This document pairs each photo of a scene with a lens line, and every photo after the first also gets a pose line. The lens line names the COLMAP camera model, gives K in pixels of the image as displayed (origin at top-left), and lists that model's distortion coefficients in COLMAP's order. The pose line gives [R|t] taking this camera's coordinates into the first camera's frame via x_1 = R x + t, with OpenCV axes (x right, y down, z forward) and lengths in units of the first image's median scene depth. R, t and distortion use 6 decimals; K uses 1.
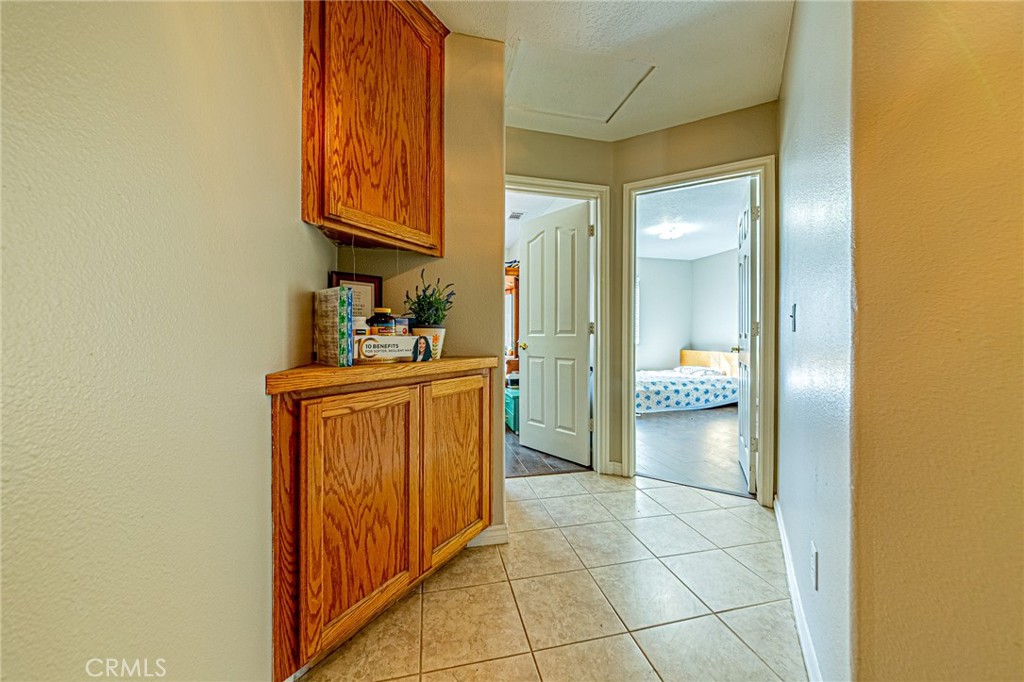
lens RADIAL K [[363.6, 0, 511.5], [0, 363.6, 340.8], [0, 0, 1]] dist [0.001366, 0.000219]
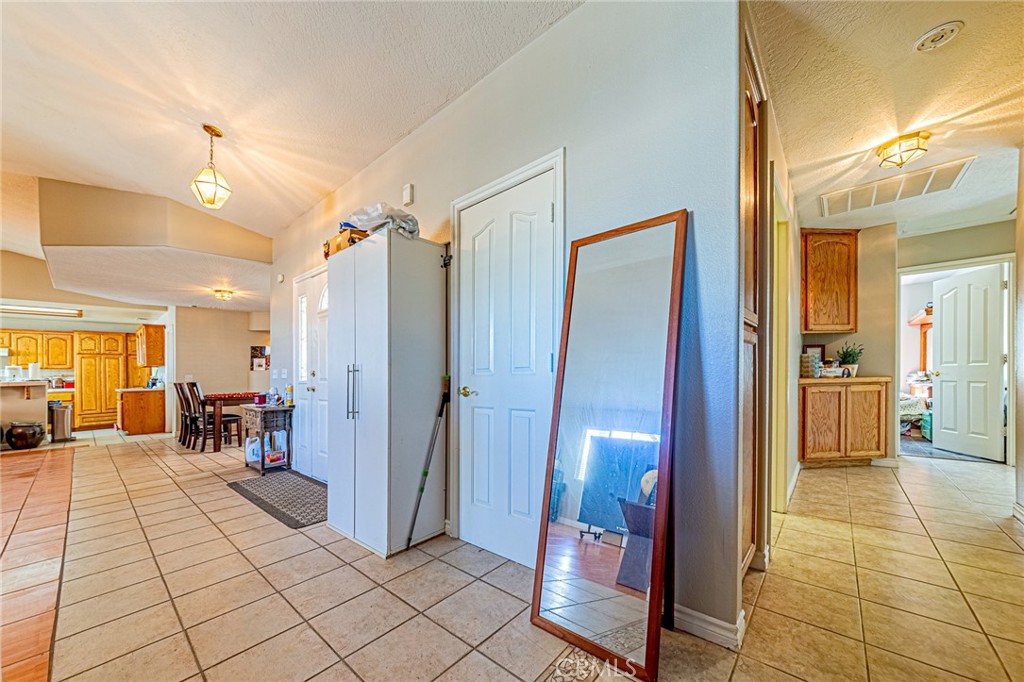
lens RADIAL K [[363.6, 0, 533.7], [0, 363.6, 379.4], [0, 0, 1]] dist [0.001366, 0.000219]
pose [[0.609945, 0.005944, -0.792422, 0.430783], [0.010239, 0.999829, 0.015381, 0.006020], [0.792378, -0.017495, 0.609780, -2.234861]]
